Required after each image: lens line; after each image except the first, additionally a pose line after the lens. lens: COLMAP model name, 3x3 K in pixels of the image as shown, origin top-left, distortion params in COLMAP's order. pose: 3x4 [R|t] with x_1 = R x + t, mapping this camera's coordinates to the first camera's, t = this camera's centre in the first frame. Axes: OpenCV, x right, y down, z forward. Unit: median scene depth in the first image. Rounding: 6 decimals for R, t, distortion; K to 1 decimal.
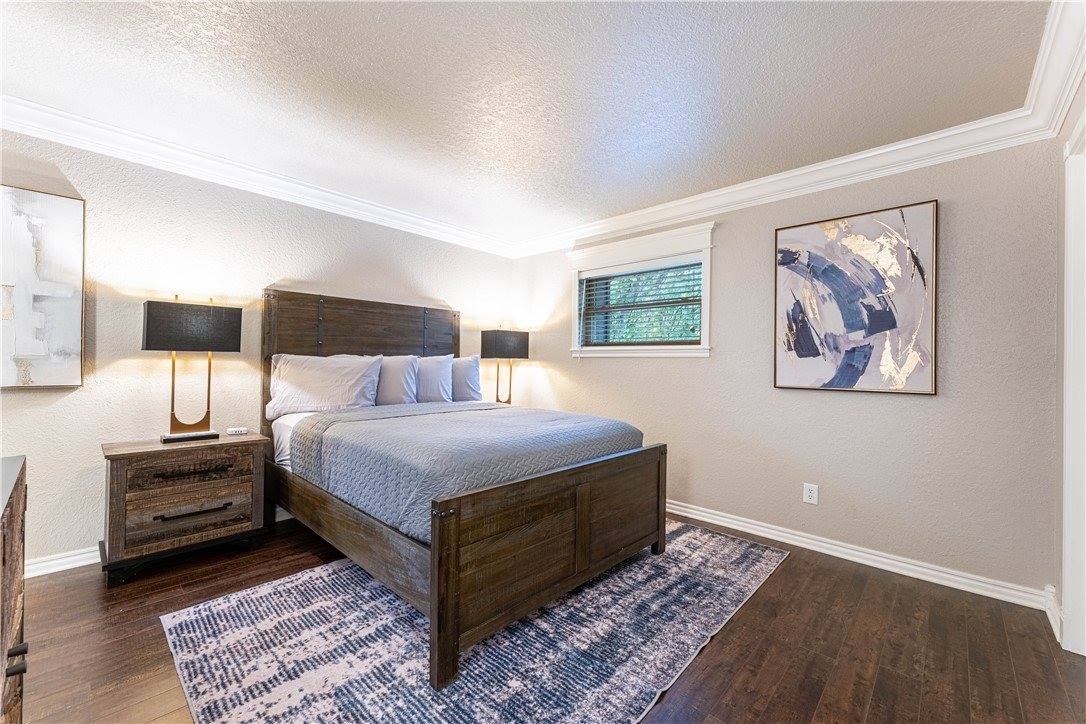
lens RADIAL K [[440.7, 0, 537.5], [0, 440.7, 362.9], [0, 0, 1]] dist [0.012562, 0.000321]
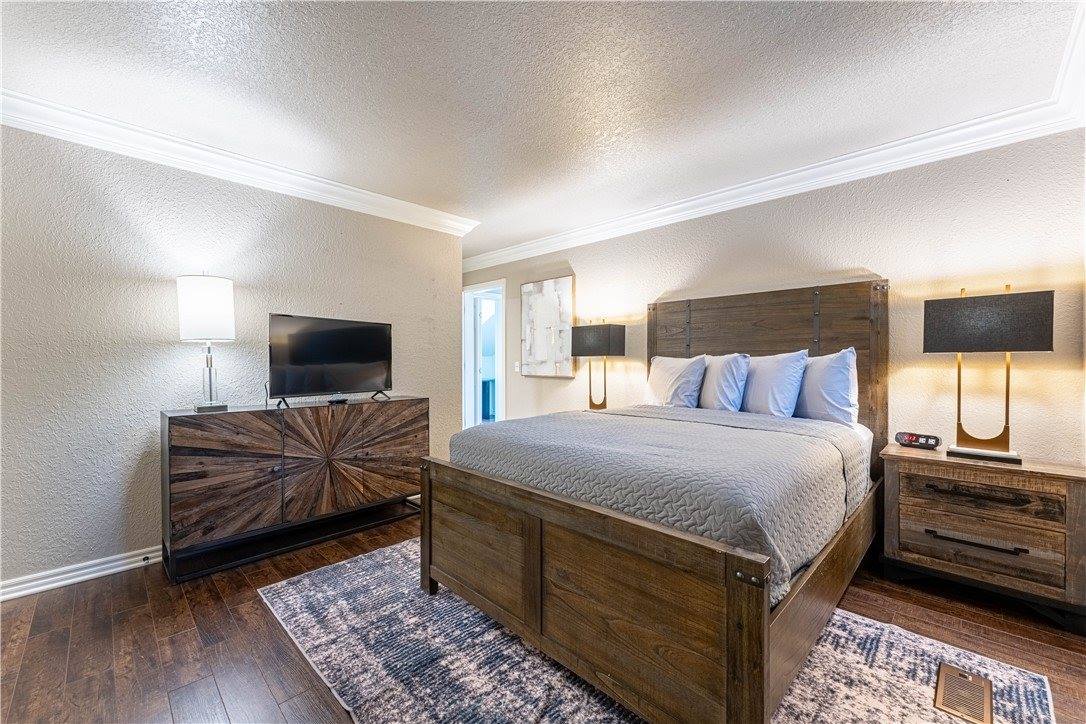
lens RADIAL K [[440.7, 0, 537.5], [0, 440.7, 360.2], [0, 0, 1]] dist [0.012562, 0.000321]
pose [[-0.028644, -0.020606, -0.999377, 0.765099], [-0.004437, 0.999780, -0.020487, 0.019783], [0.999580, 0.003847, -0.028729, 0.897100]]
